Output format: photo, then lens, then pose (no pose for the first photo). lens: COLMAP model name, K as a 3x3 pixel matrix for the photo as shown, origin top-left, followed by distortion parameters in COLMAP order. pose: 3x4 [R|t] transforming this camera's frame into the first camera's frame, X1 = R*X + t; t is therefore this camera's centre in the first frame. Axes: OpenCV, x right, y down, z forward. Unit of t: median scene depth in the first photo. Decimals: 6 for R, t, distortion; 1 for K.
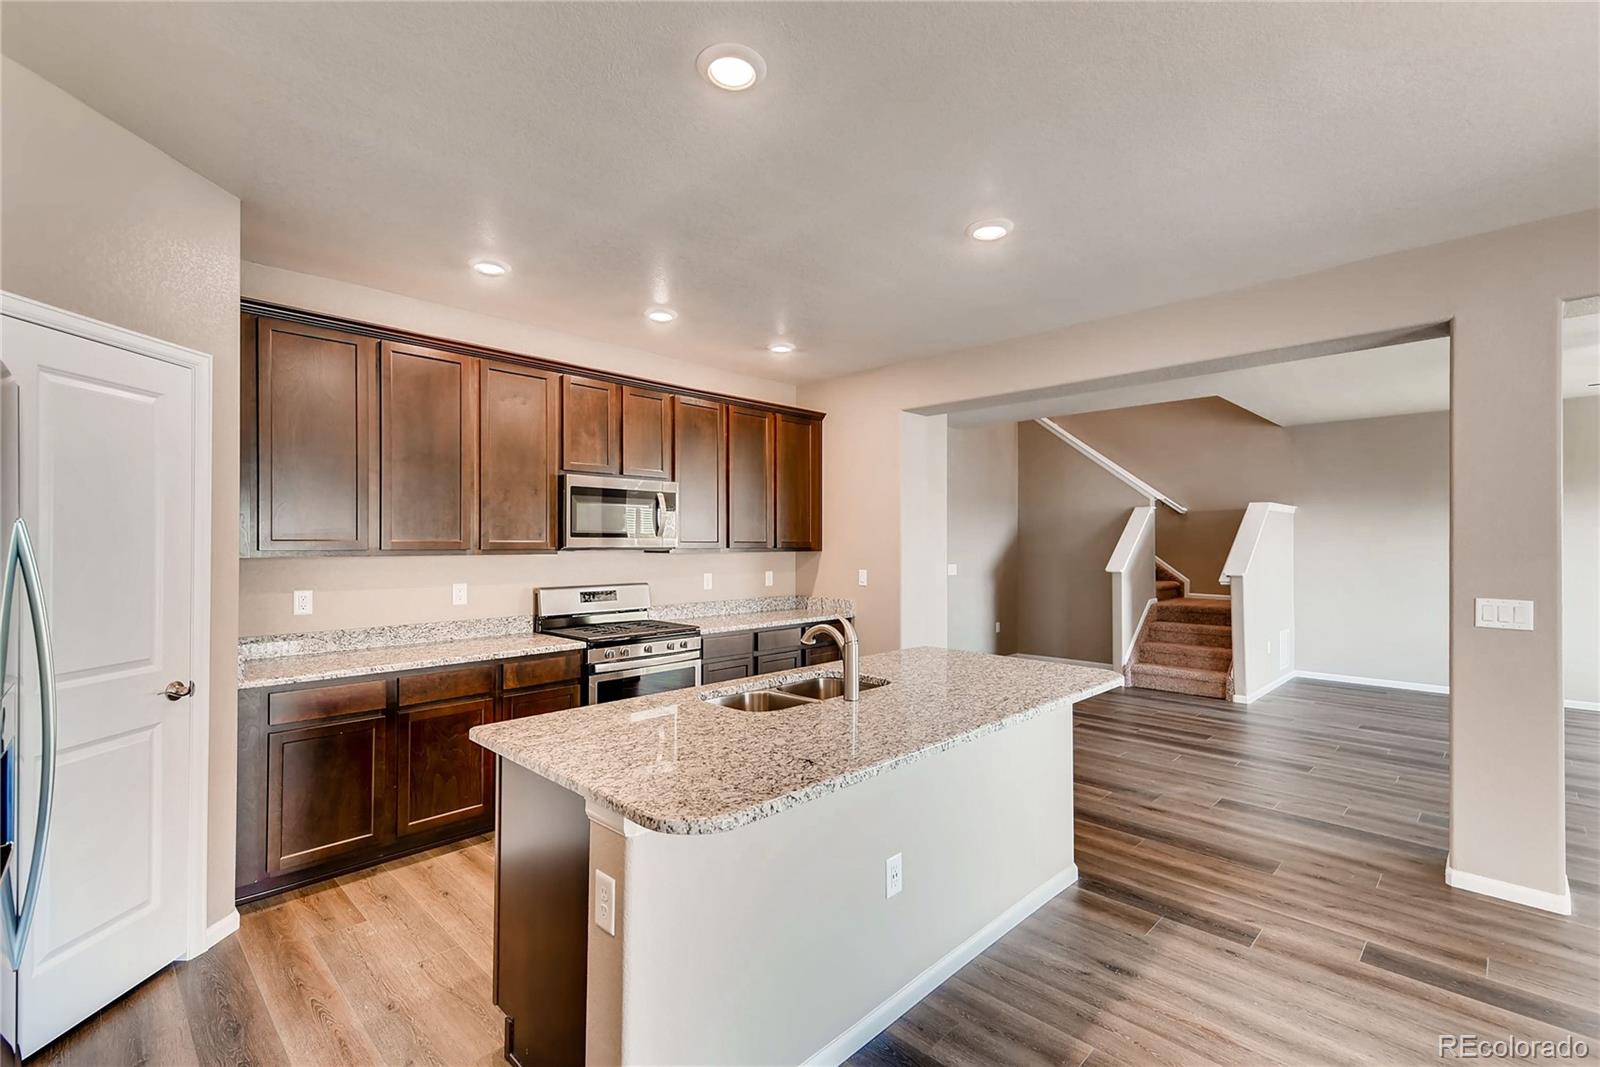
lens RADIAL K [[710.7, 0, 805.8], [0, 710.7, 539.6], [0, 0, 1]] dist [0.028884, 0.000330]
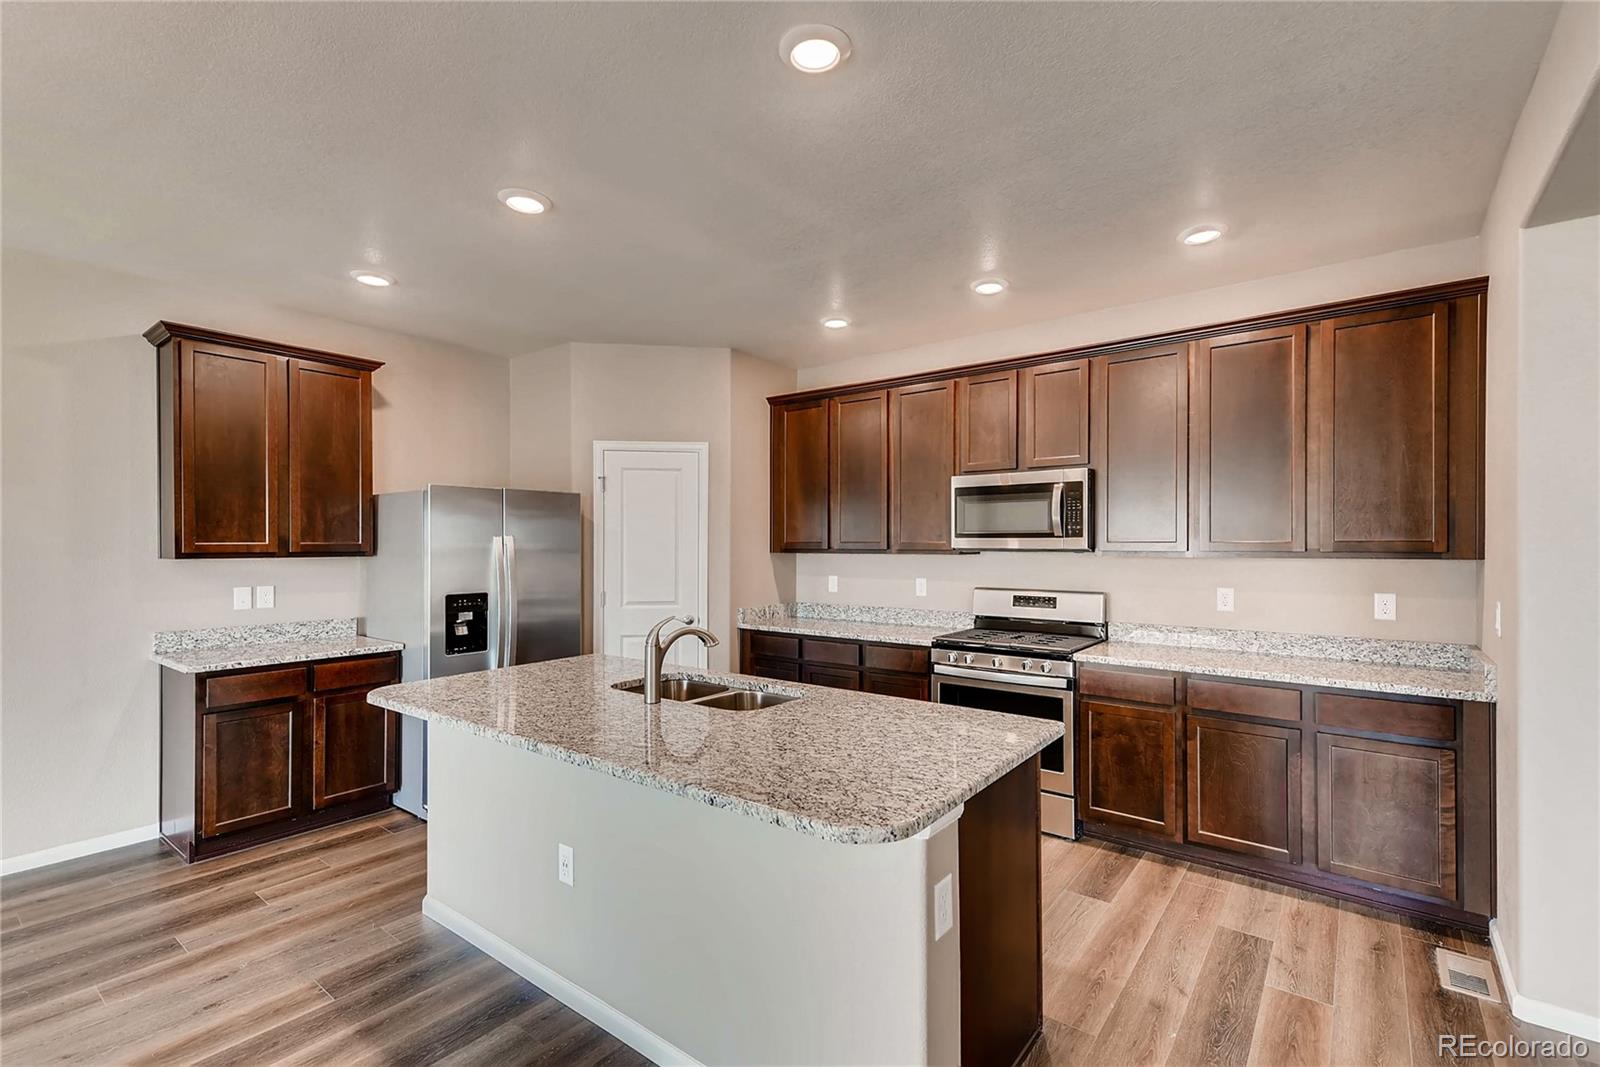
lens RADIAL K [[710.7, 0, 805.8], [0, 710.7, 539.6], [0, 0, 1]] dist [0.028884, 0.000330]
pose [[0.114711, -0.005069, -0.993386, 0.662184], [0.006023, 0.999972, -0.004407, 0.002093], [0.993381, -0.005478, 0.114739, 0.678470]]
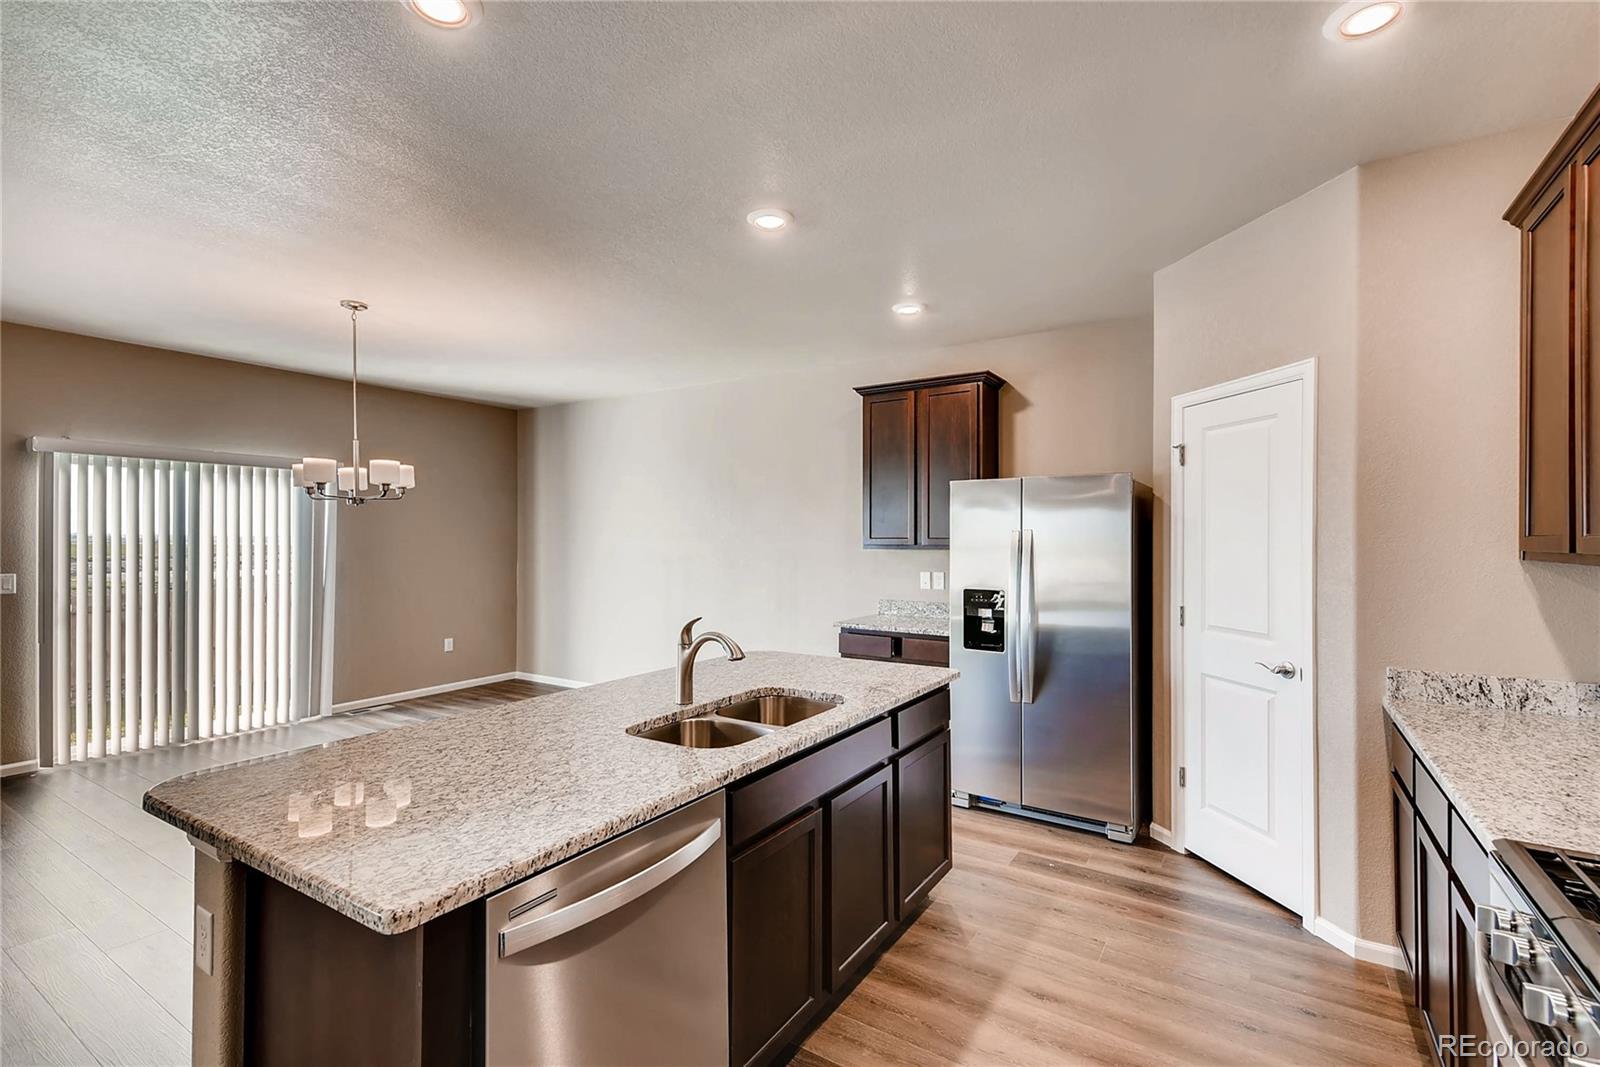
lens RADIAL K [[710.7, 0, 805.8], [0, 710.7, 539.6], [0, 0, 1]] dist [0.028884, 0.000330]
pose [[-0.975785, -0.001910, -0.218722, 0.071062], [-0.000946, 0.999989, -0.004510, 0.006861], [0.218728, -0.004194, -0.975777, 1.207808]]
